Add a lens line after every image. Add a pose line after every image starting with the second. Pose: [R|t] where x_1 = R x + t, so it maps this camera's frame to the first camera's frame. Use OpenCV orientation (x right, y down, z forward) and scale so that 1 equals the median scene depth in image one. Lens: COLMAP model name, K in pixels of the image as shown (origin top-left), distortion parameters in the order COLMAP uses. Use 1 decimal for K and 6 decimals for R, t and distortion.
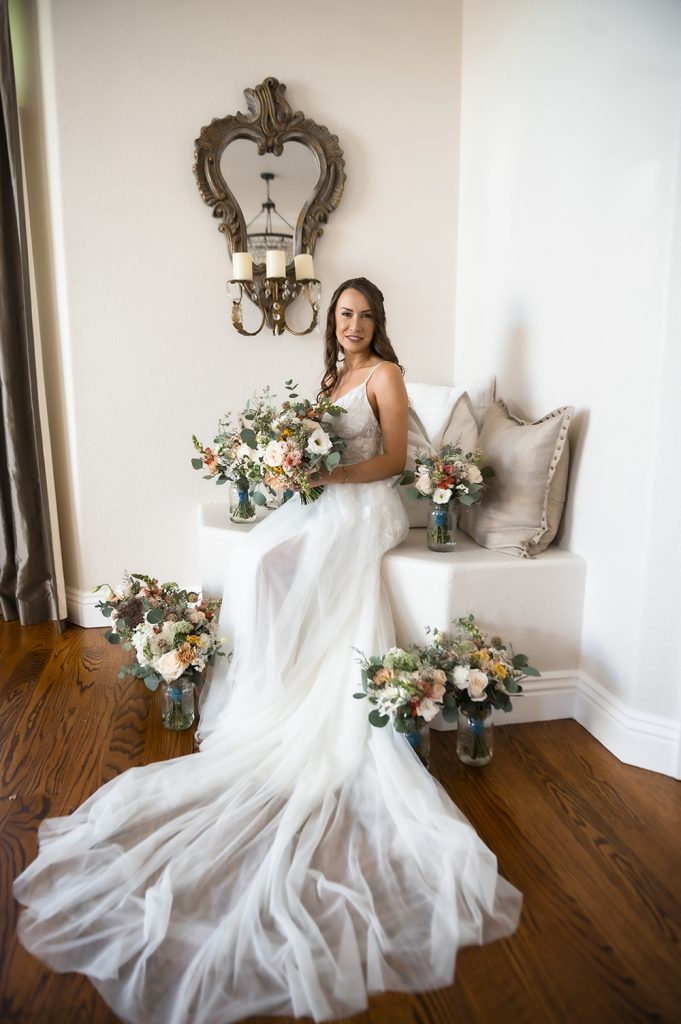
lens RADIAL K [[686.1, 0, 338.7], [0, 686.1, 509.3], [0, 0, 1]] dist [-0.012800, -0.004637]
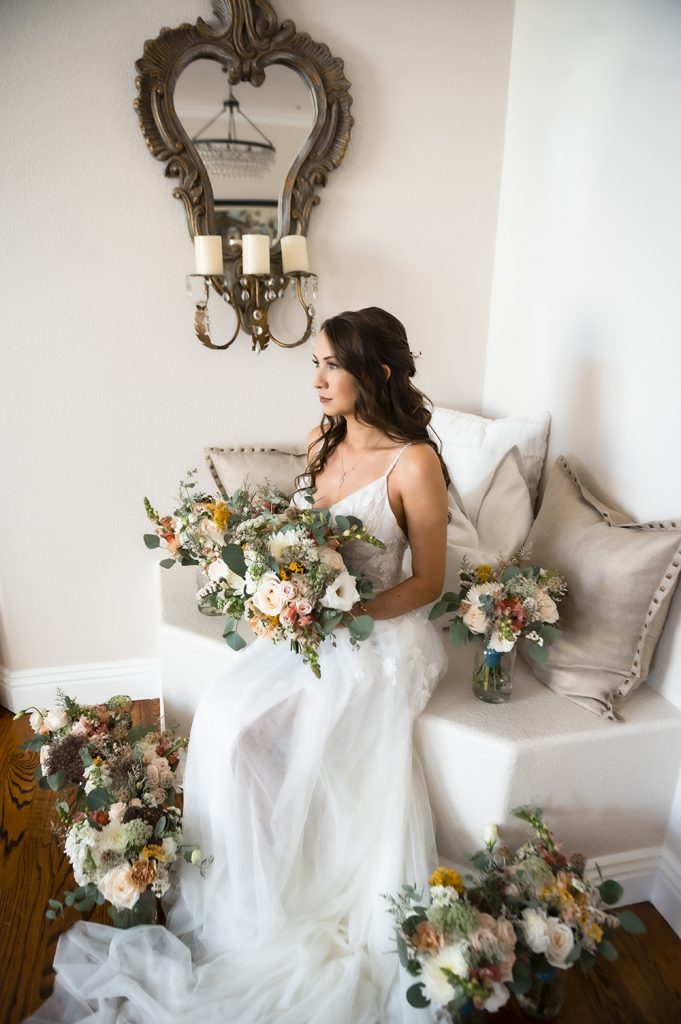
lens RADIAL K [[686.1, 0, 340.3], [0, 686.1, 515.5], [0, 0, 1]] dist [-0.012800, -0.004637]
pose [[0.998430, 0.002582, 0.055952, -0.045649], [-0.010508, 0.989837, 0.141819, -0.198938], [-0.055017, -0.142185, 0.988310, 0.265241]]
